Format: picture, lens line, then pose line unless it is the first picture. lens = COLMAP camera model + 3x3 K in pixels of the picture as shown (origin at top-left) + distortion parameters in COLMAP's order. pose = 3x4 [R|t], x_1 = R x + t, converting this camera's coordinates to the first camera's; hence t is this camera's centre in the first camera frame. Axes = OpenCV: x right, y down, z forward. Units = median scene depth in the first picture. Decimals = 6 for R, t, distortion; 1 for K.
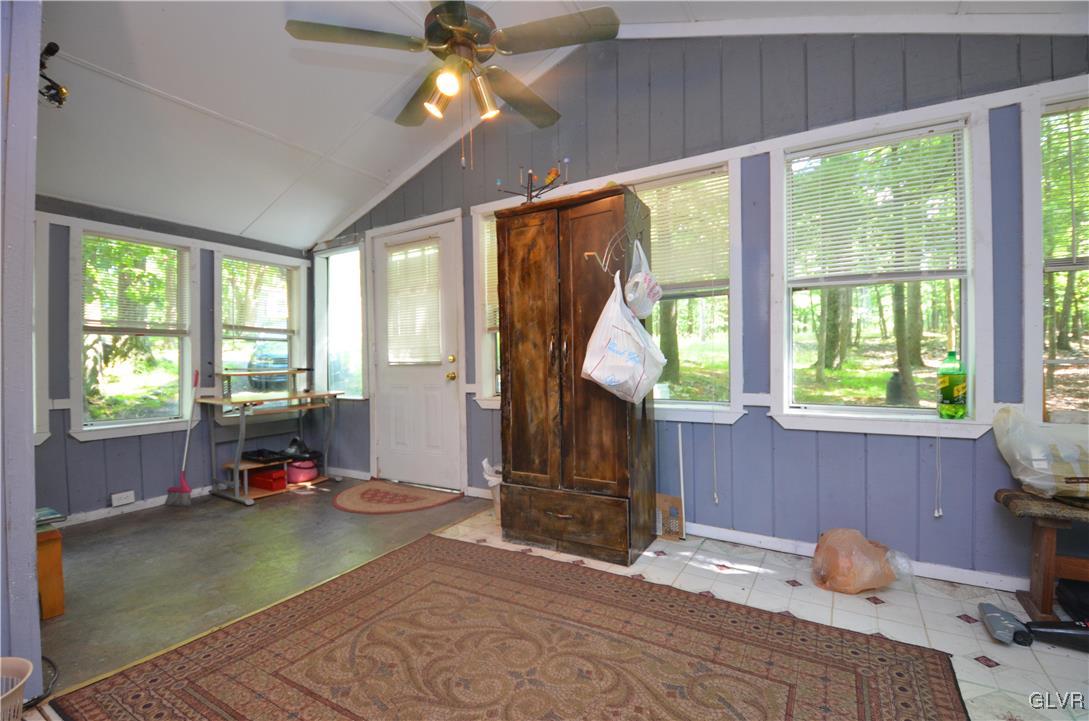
lens RADIAL K [[472.2, 0, 550.9], [0, 472.2, 369.0], [0, 0, 1]] dist [-0.010036, -0.007034]
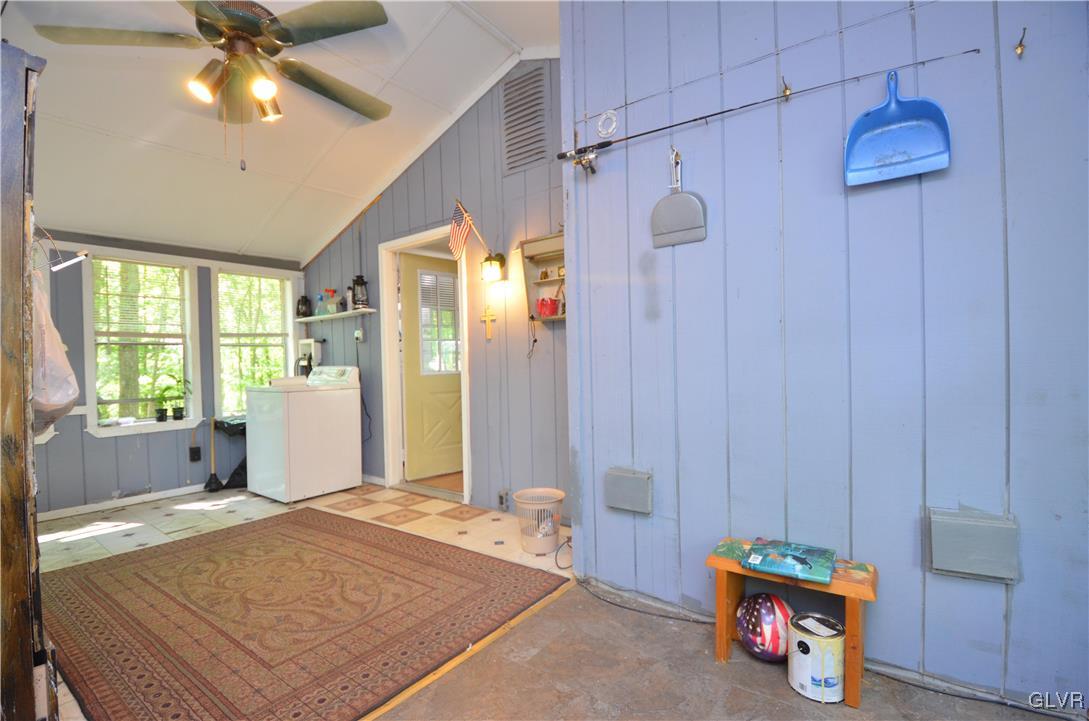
lens RADIAL K [[472.2, 0, 550.9], [0, 472.2, 369.0], [0, 0, 1]] dist [-0.010036, -0.007034]
pose [[-0.995870, 0.034534, 0.083967, -0.979283], [0.035548, 0.999312, 0.010610, -0.024027], [-0.083543, 0.013551, -0.996412, 2.145944]]
